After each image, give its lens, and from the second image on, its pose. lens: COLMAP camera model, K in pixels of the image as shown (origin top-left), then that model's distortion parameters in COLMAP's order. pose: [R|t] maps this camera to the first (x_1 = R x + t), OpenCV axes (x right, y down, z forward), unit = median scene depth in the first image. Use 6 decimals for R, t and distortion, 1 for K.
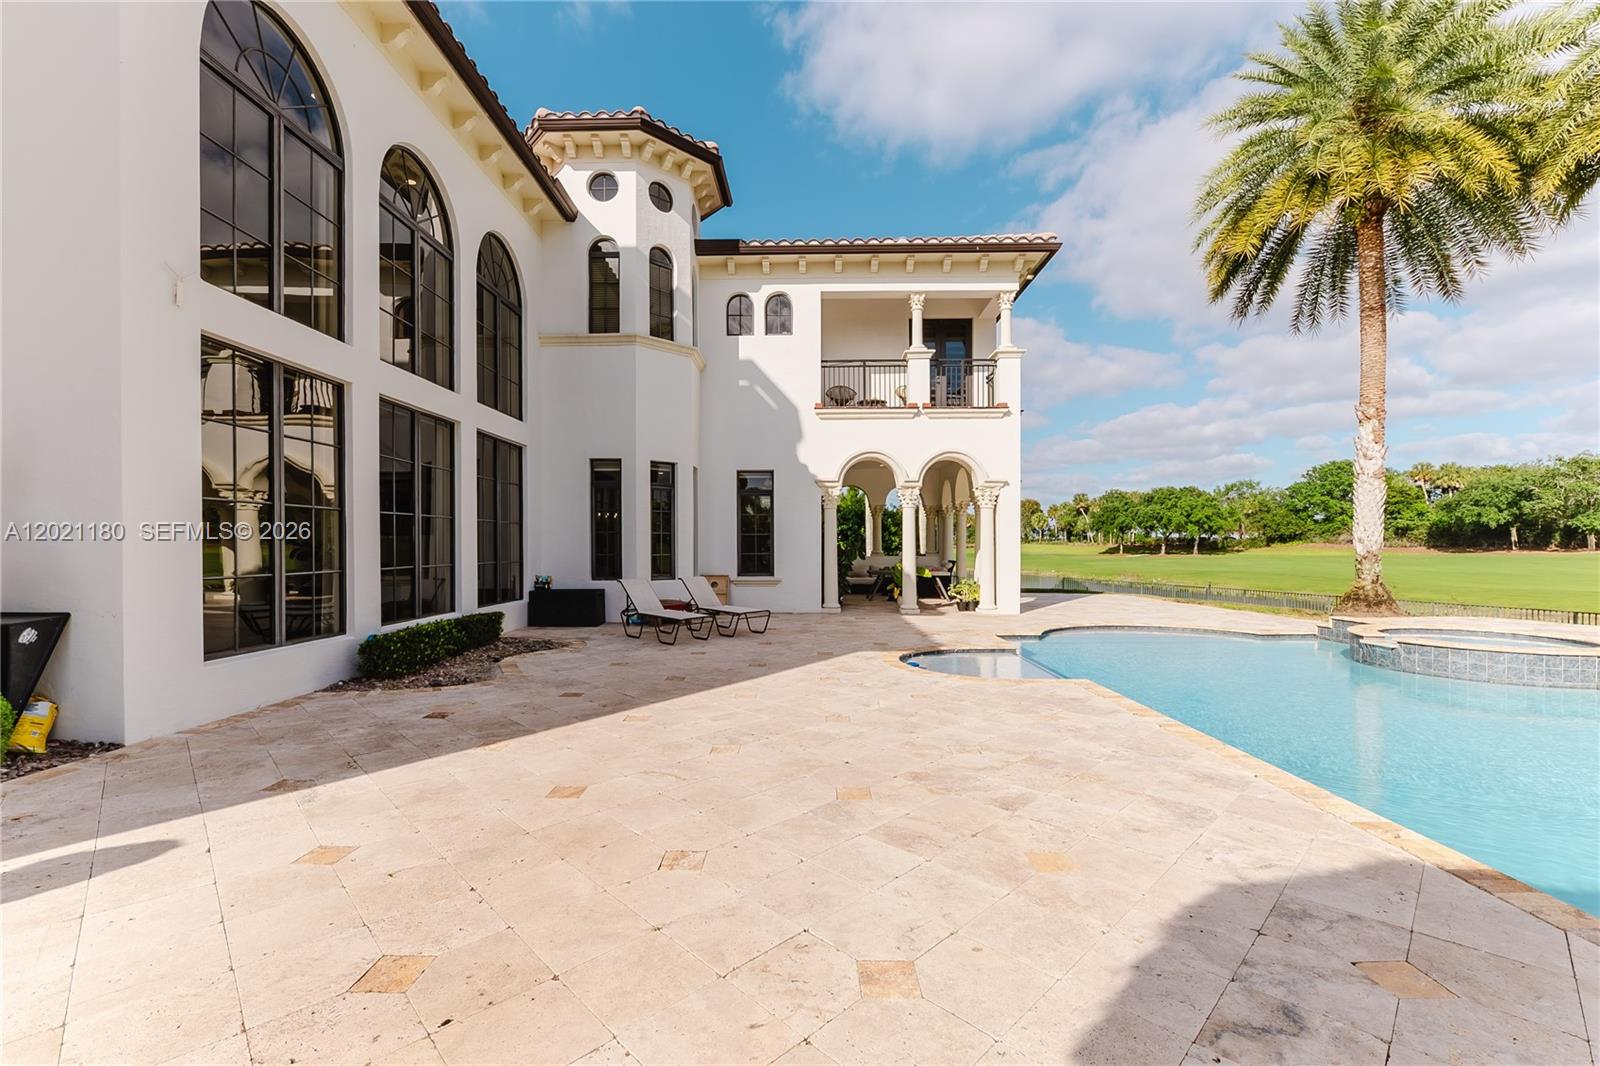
lens RADIAL K [[682.1, 0, 807.7], [0, 682.1, 543.3], [0, 0, 1]] dist [-0.002934, -0.000061]
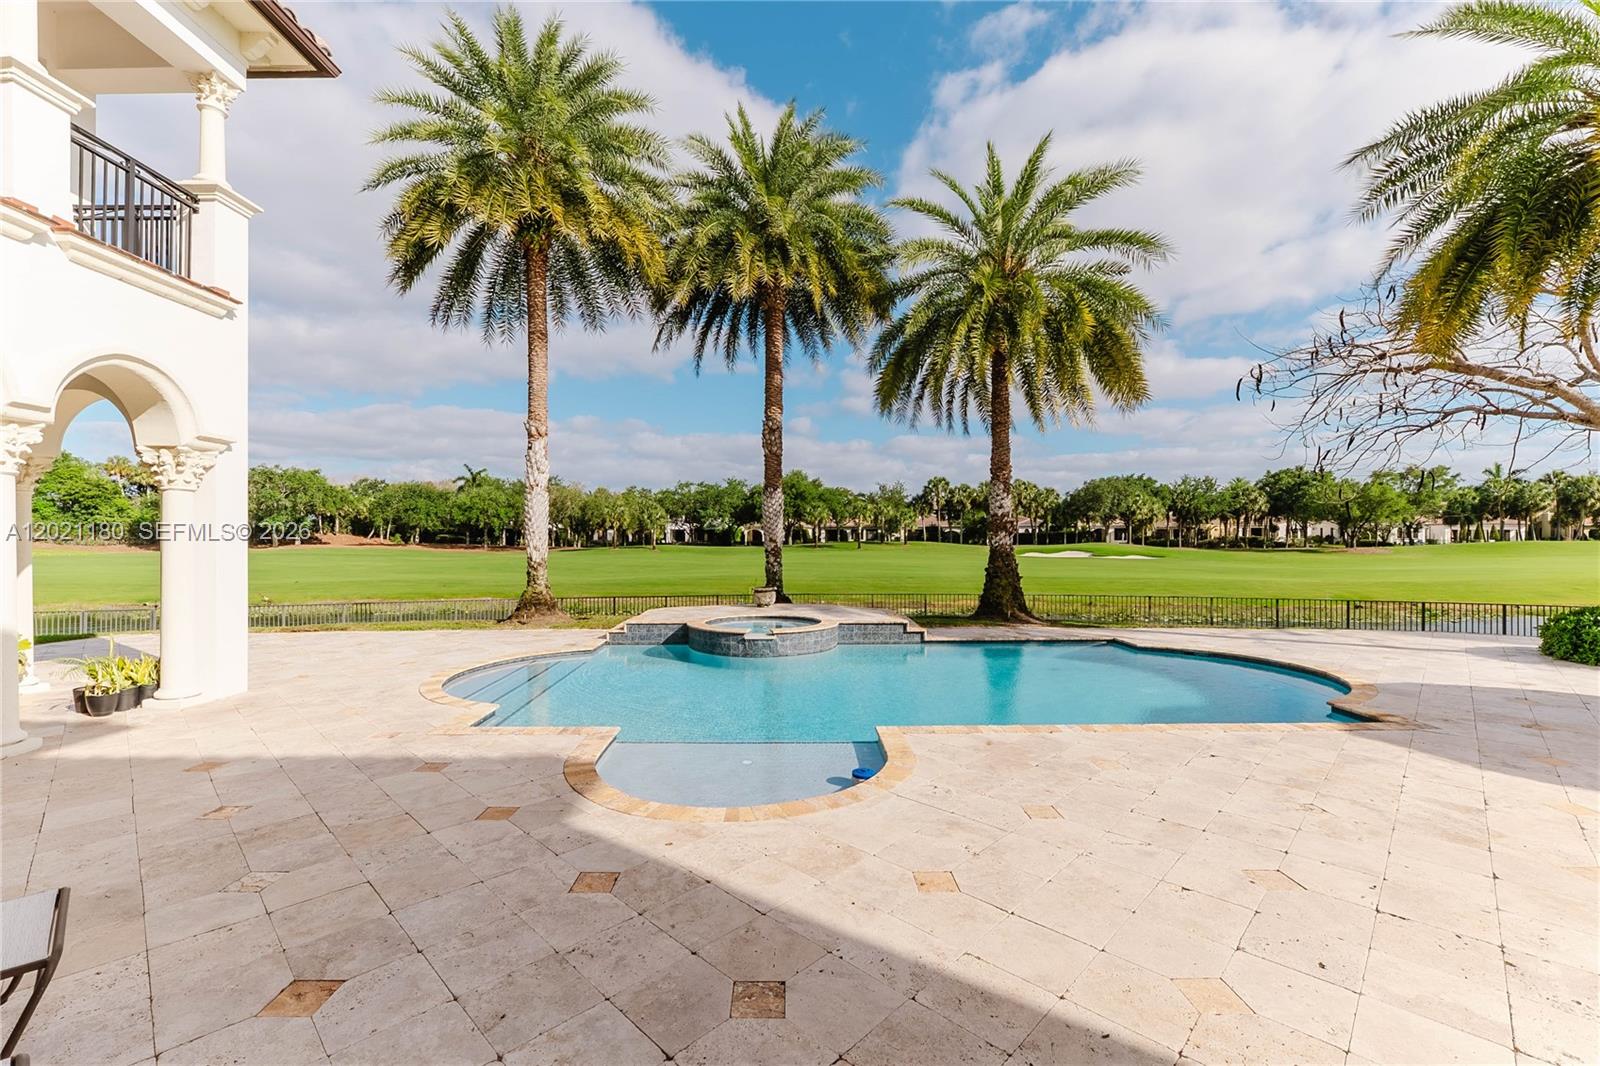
lens RADIAL K [[661.6, 0, 804.1], [0, 661.6, 536.7], [0, 0, 1]] dist [-0.012924, -0.000017]
pose [[-0.005254, 0.004885, 0.999974, -0.216190], [0.000133, 0.999988, -0.004885, -0.016843], [-0.999986, 0.000108, -0.005254, 0.580144]]
